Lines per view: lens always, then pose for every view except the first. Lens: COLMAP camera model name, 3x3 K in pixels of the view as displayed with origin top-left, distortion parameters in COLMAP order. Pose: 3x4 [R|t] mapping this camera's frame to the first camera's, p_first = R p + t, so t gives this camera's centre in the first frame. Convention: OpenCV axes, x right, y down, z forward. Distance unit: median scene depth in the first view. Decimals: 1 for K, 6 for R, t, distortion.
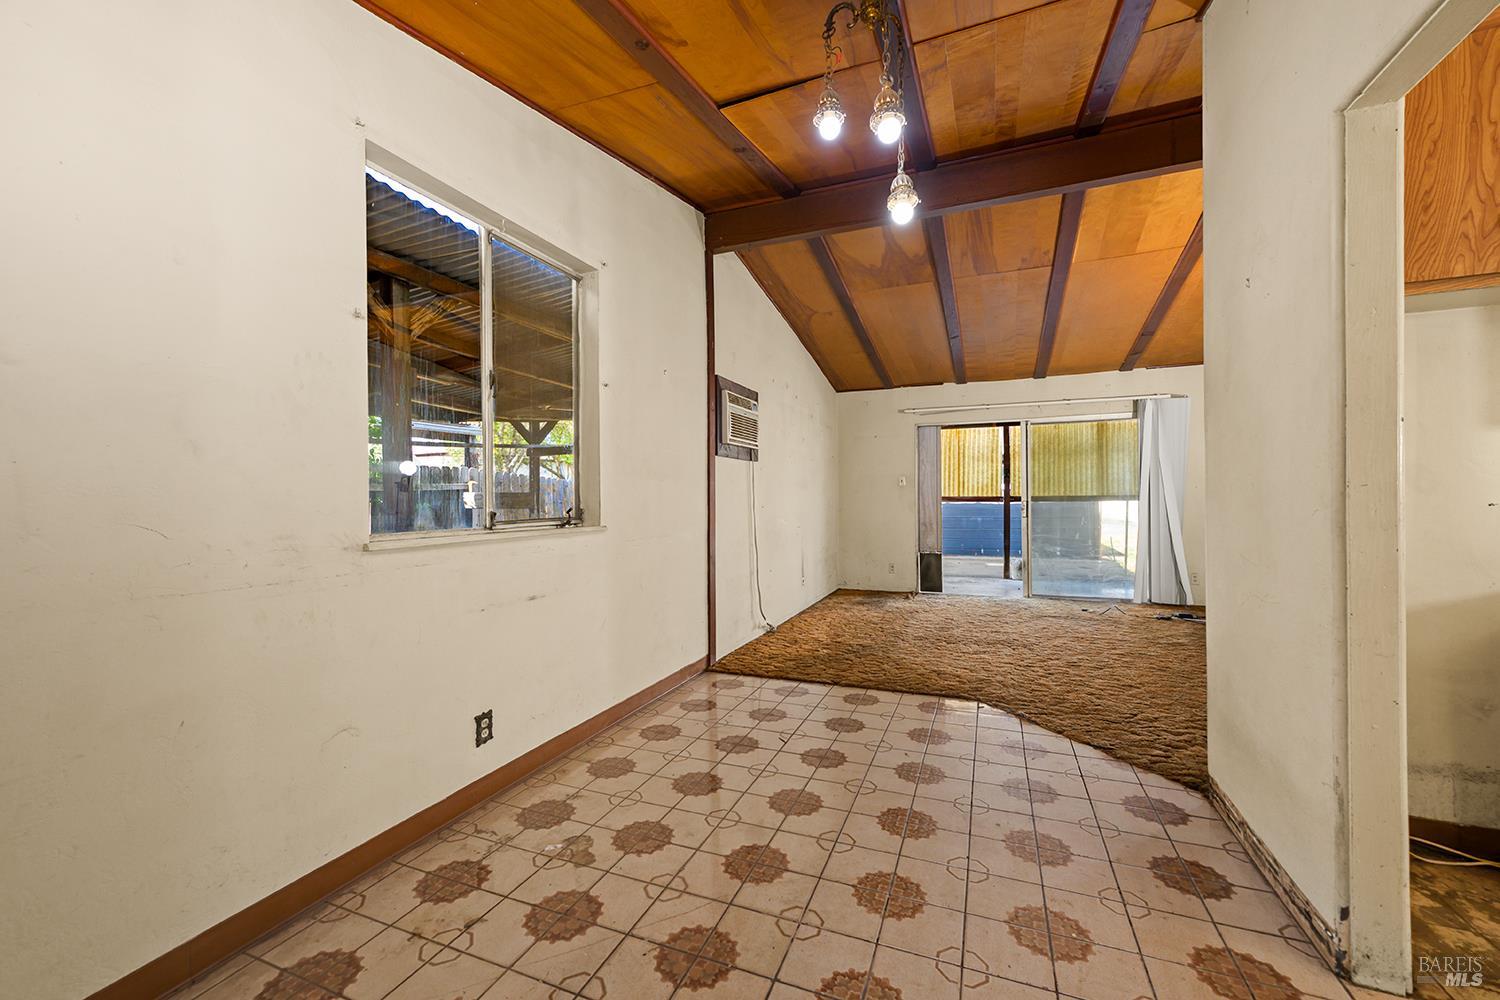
lens RADIAL K [[605.0, 0, 746.1], [0, 605.0, 498.2], [0, 0, 1]] dist [-0.000031, 0.000150]
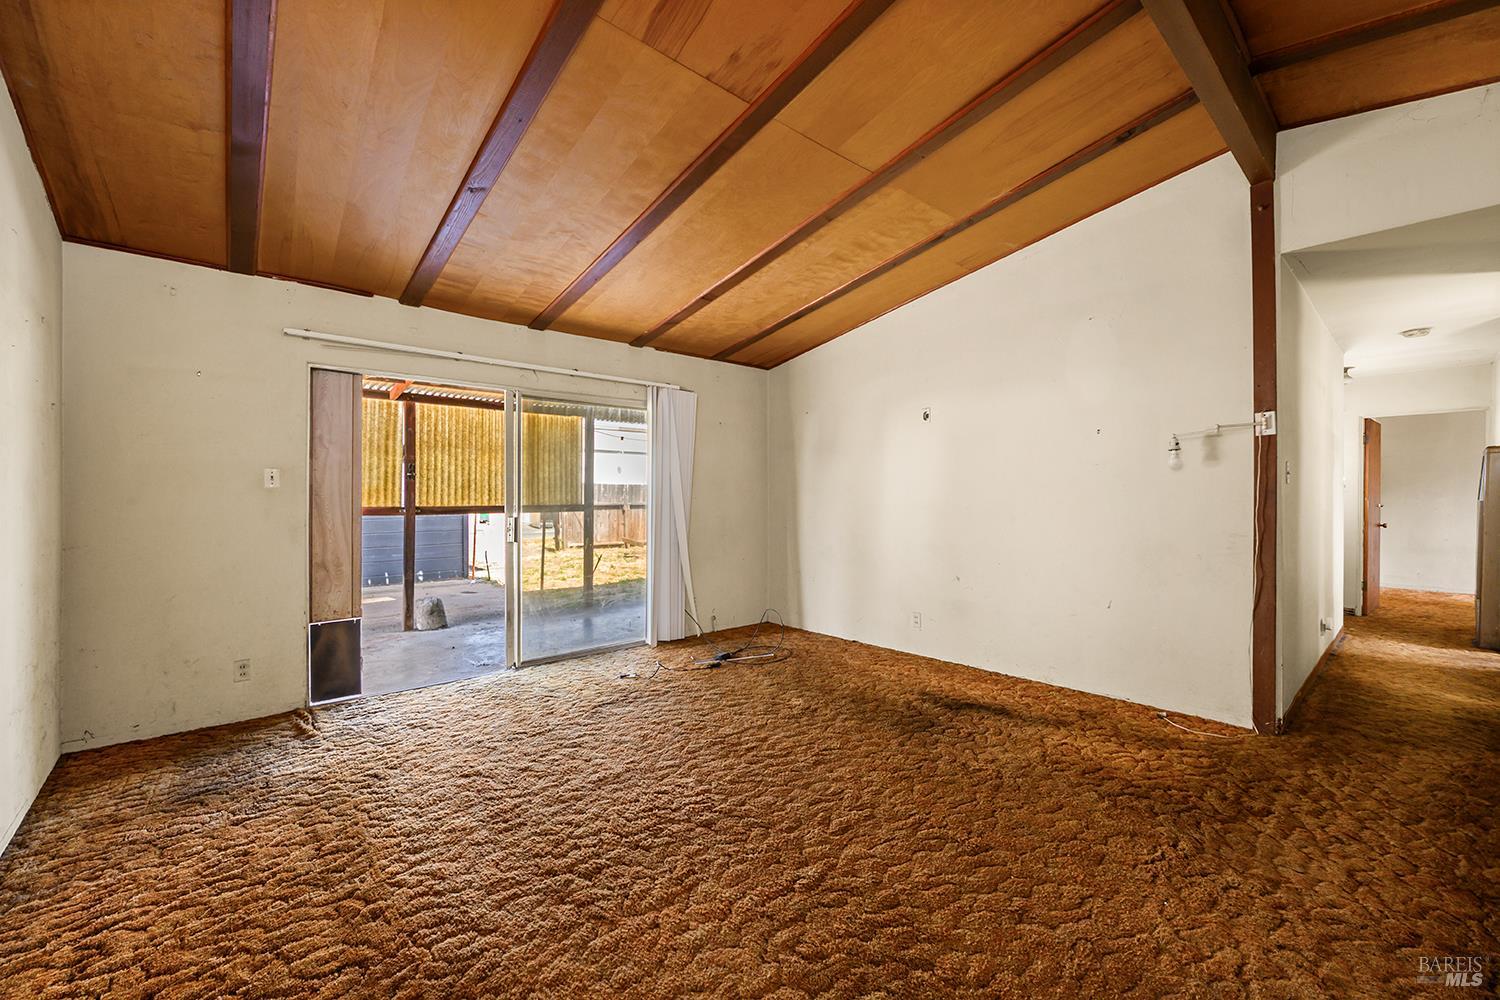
lens RADIAL K [[605.0, 0, 753.1], [0, 605.0, 500.1], [0, 0, 1]] dist [-0.000031, 0.000150]
pose [[0.448739, 0.002538, 0.893659, 0.006432], [-0.001557, 0.999997, -0.002058, -0.011814], [-0.893661, -0.000468, 0.448742, 0.455201]]
